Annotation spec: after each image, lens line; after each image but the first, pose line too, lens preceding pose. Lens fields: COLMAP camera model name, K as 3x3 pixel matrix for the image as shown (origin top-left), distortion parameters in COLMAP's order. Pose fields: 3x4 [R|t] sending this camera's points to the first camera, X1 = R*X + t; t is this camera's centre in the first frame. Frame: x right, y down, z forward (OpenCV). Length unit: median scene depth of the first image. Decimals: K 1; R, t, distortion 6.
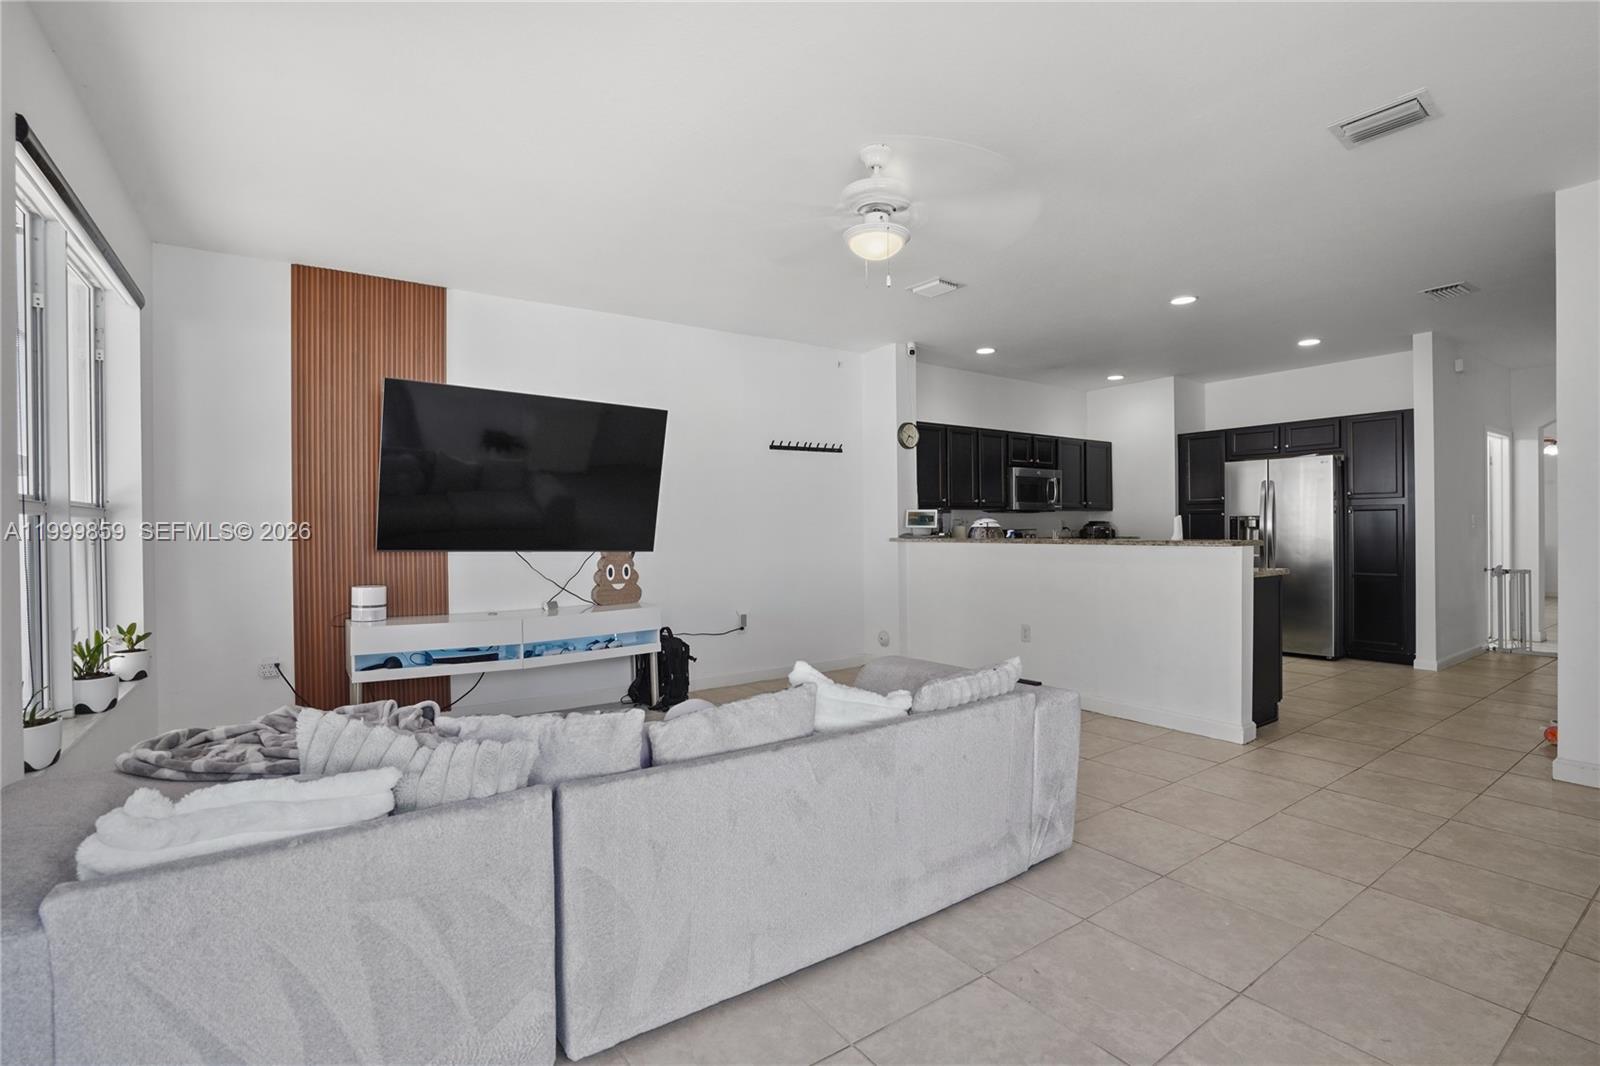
lens RADIAL K [[733.8, 0, 799.0], [0, 733.8, 527.3], [0, 0, 1]] dist [-0.043054, 0.013216]
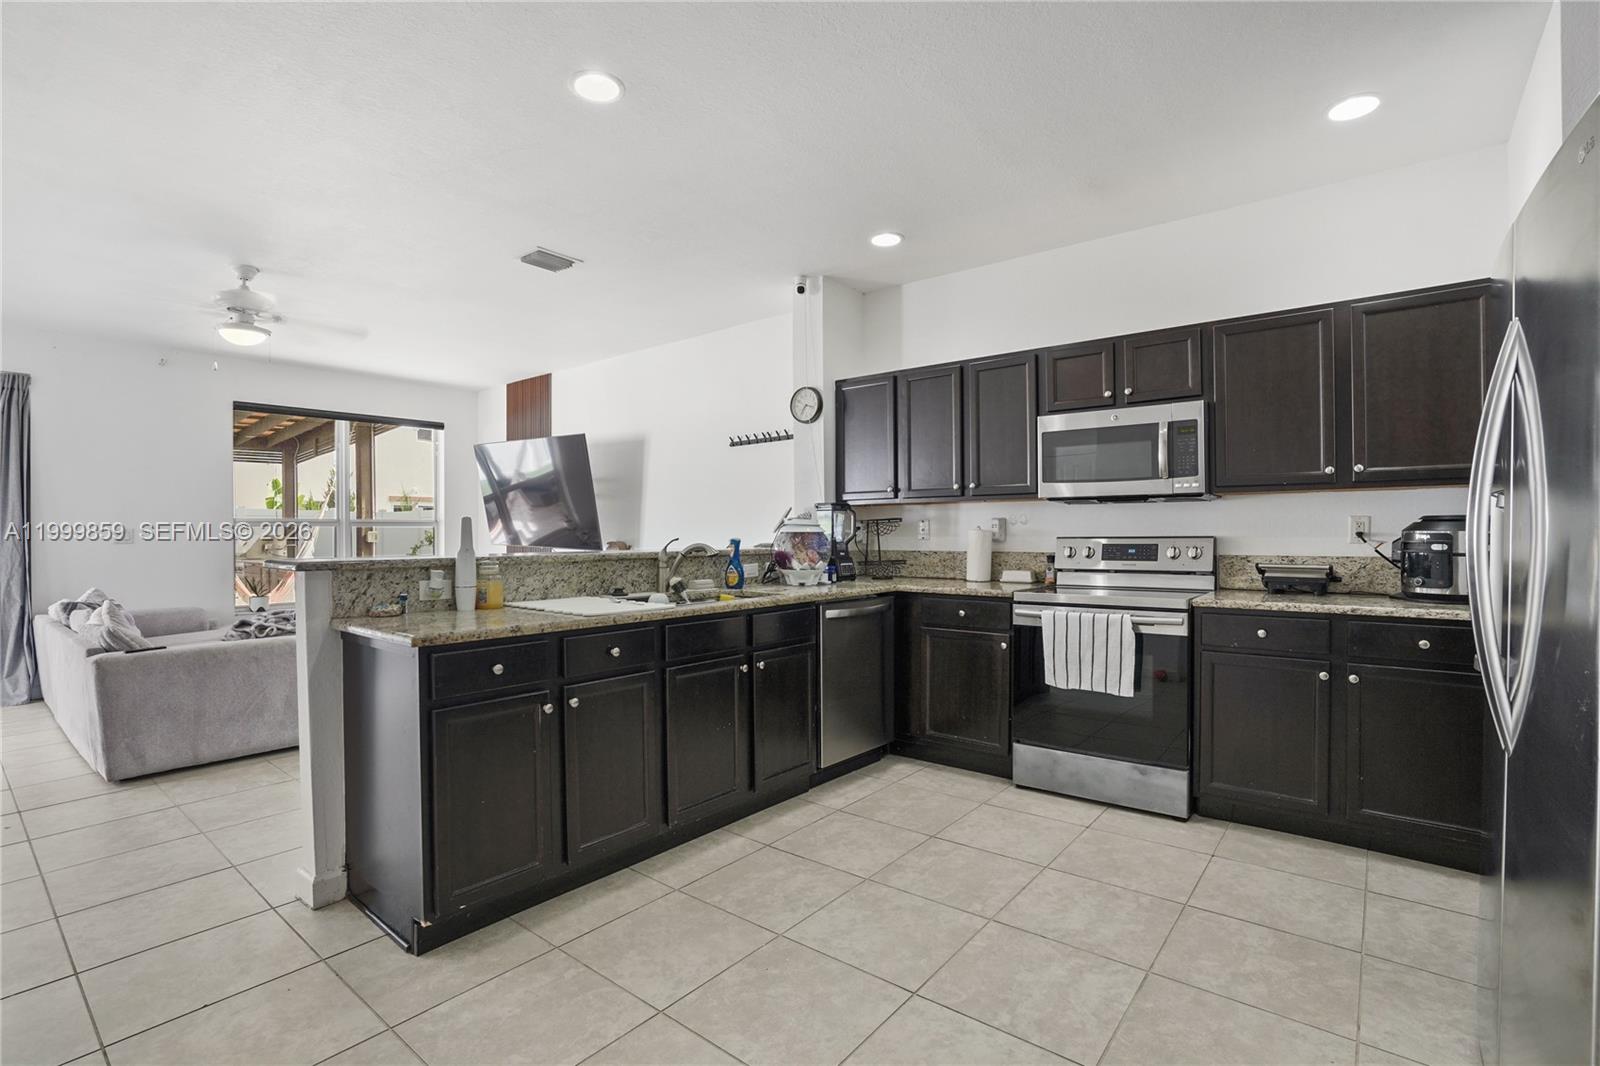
lens RADIAL K [[733.8, 0, 813.1], [0, 733.8, 534.1], [0, 0, 1]] dist [-0.043054, 0.013216]
pose [[0.288423, 0.008868, -0.957462, 0.852459], [0.002203, 0.999948, 0.009926, -0.004919], [0.957500, -0.004972, 0.288389, 0.805561]]
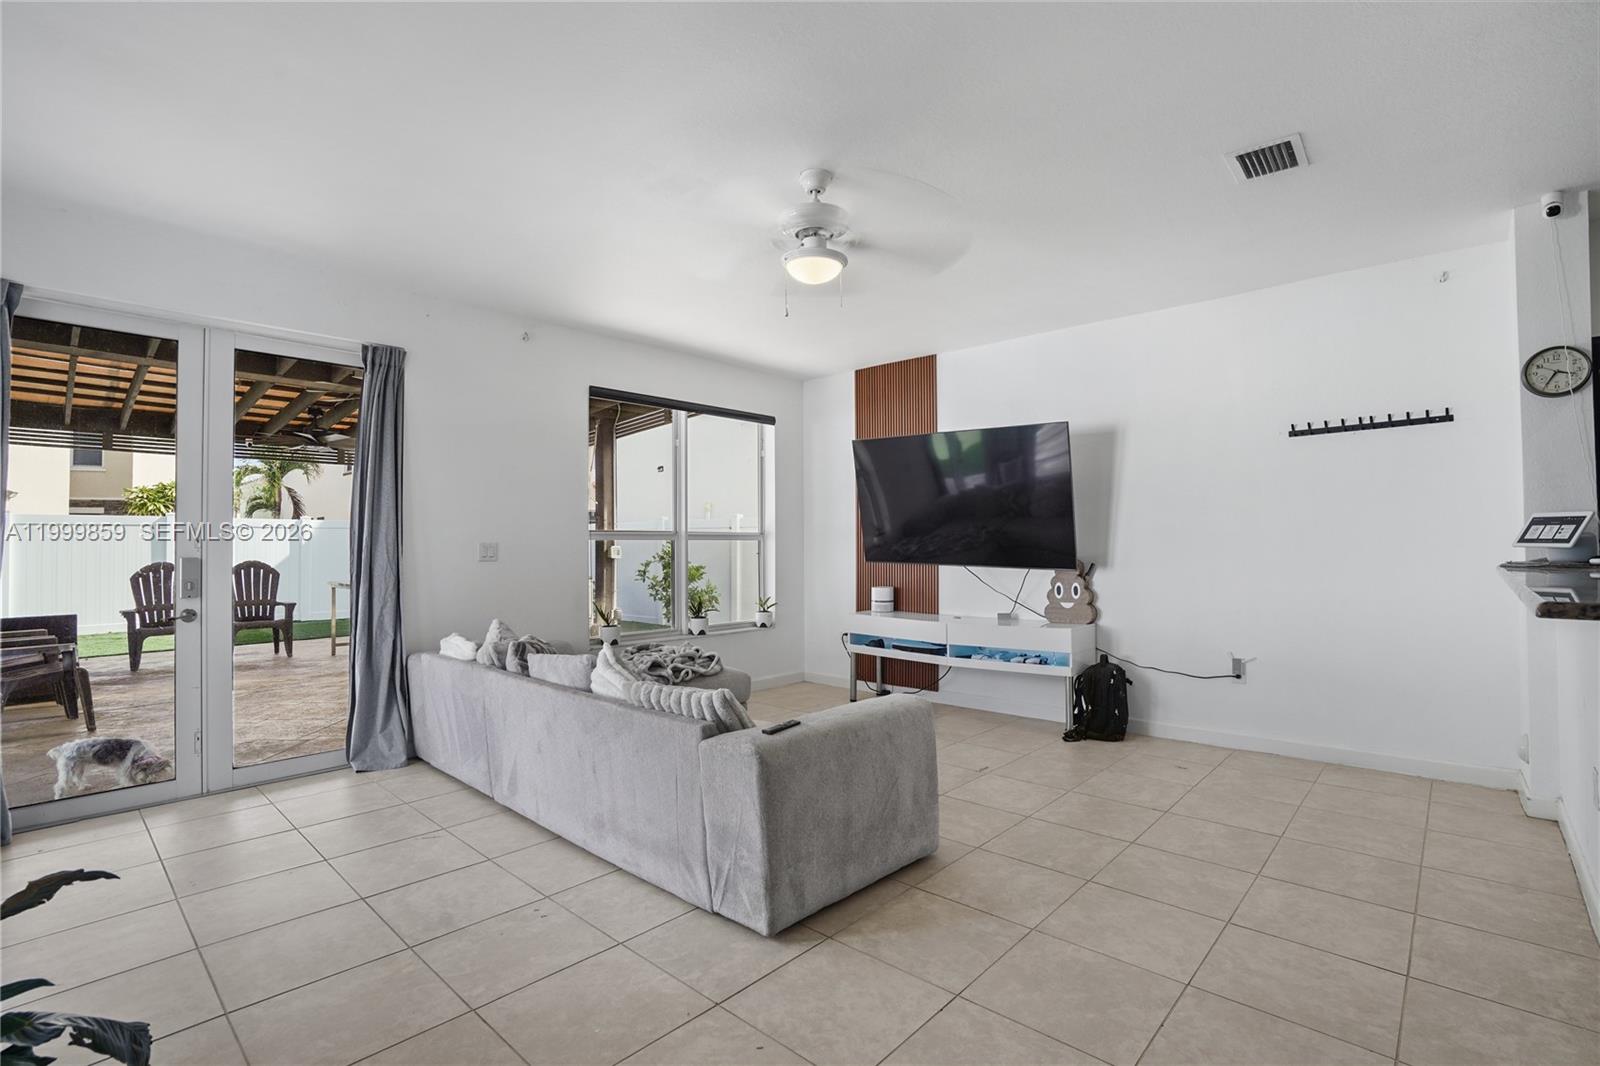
lens RADIAL K [[733.8, 0, 816.0], [0, 733.8, 536.3], [0, 0, 1]] dist [-0.043054, 0.013216]
pose [[0.235309, -0.005885, -0.971903, 0.521571], [0.004549, 0.999977, -0.004954, -0.007020], [0.971910, -0.003256, 0.235331, 0.369764]]
